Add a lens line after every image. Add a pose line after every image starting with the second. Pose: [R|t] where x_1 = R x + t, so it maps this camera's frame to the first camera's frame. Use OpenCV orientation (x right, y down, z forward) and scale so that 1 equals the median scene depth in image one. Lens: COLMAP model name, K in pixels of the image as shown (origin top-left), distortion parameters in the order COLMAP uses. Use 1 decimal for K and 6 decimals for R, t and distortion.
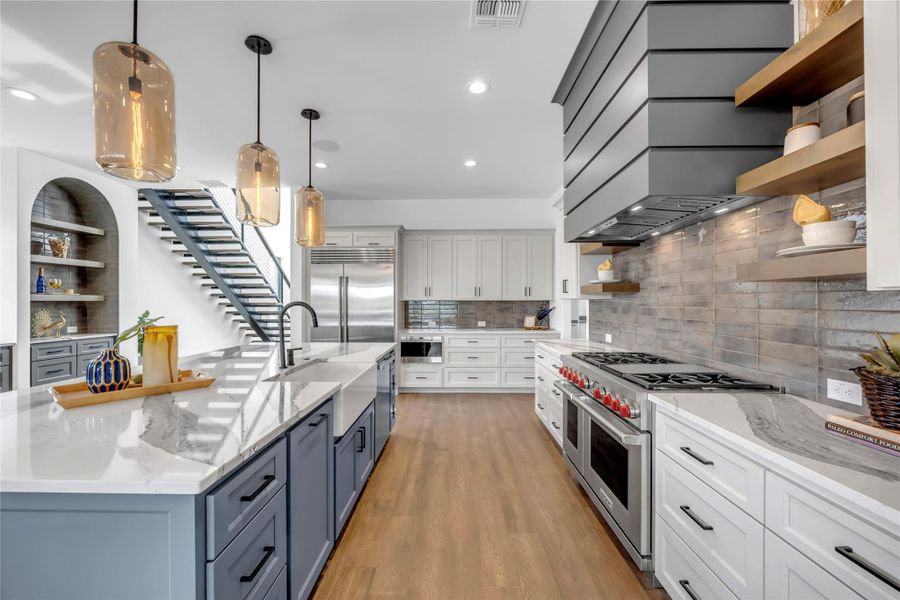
lens RADIAL K [[356.7, 0, 447.1], [0, 356.7, 301.8], [0, 0, 1]] dist [-0.002083, -0.000246]
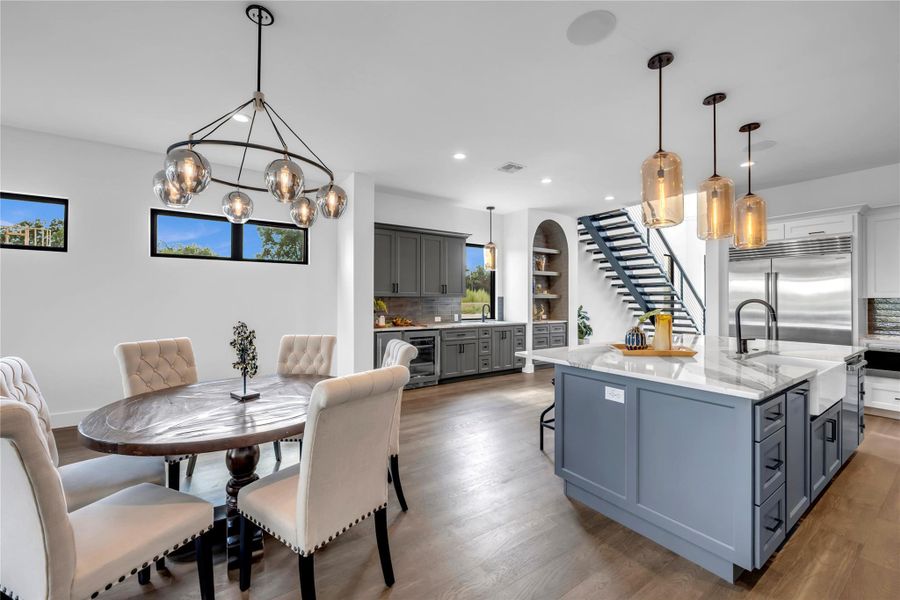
lens RADIAL K [[360.6, 0, 448.0], [0, 360.6, 296.4], [0, 0, 1]] dist [-0.001885, -0.000358]
pose [[0.579999, -0.003911, -0.814607, -0.014635], [-0.001838, 0.999980, -0.006109, -0.000059], [0.814615, 0.005040, 0.579980, -0.245125]]
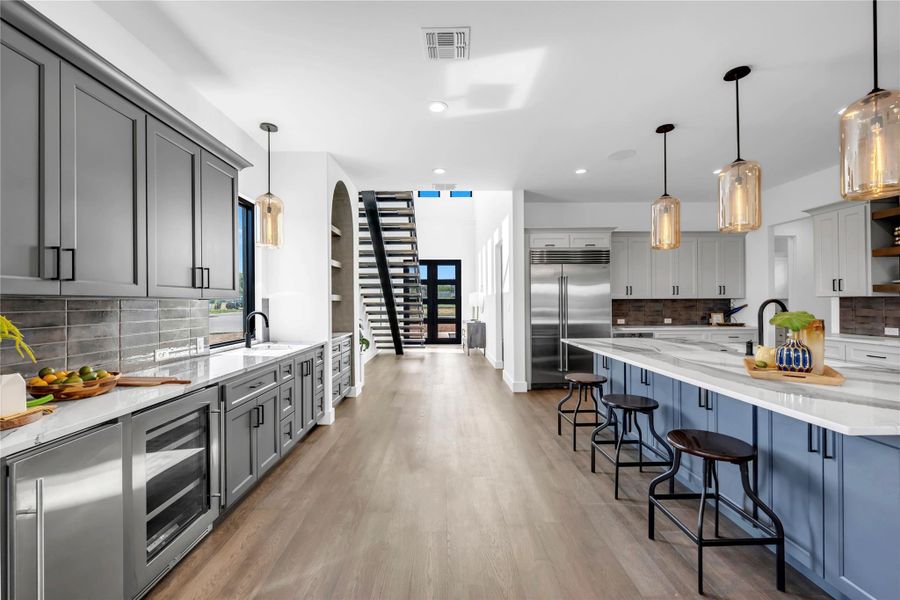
lens RADIAL K [[362.9, 0, 450.0], [0, 362.9, 300.0], [0, 0, 1]] dist [-0.002810, -0.000369]
pose [[0.999324, -0.004337, 0.036502, -0.685047], [0.004455, 0.999985, -0.003173, 0.000701], [-0.036487, 0.003334, 0.999329, -0.053579]]
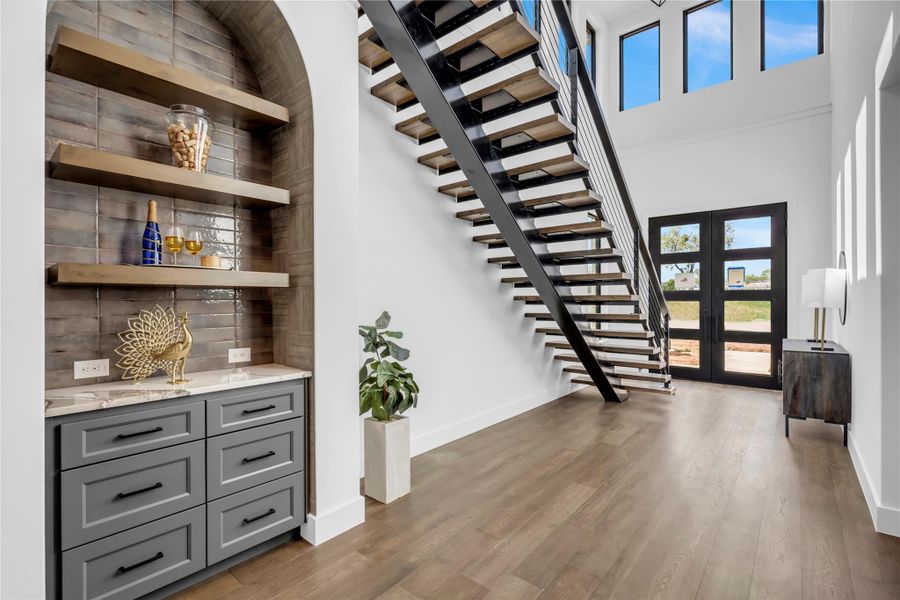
lens RADIAL K [[419.2, 0, 445.1], [0, 419.2, 299.4], [0, 0, 1]] dist [0.001663, 0.000169]
pose [[0.772209, -0.002710, -0.635363, -0.522452], [0.003292, 0.999995, -0.000265, 0.011599], [0.635360, -0.001887, 0.772214, 0.734916]]
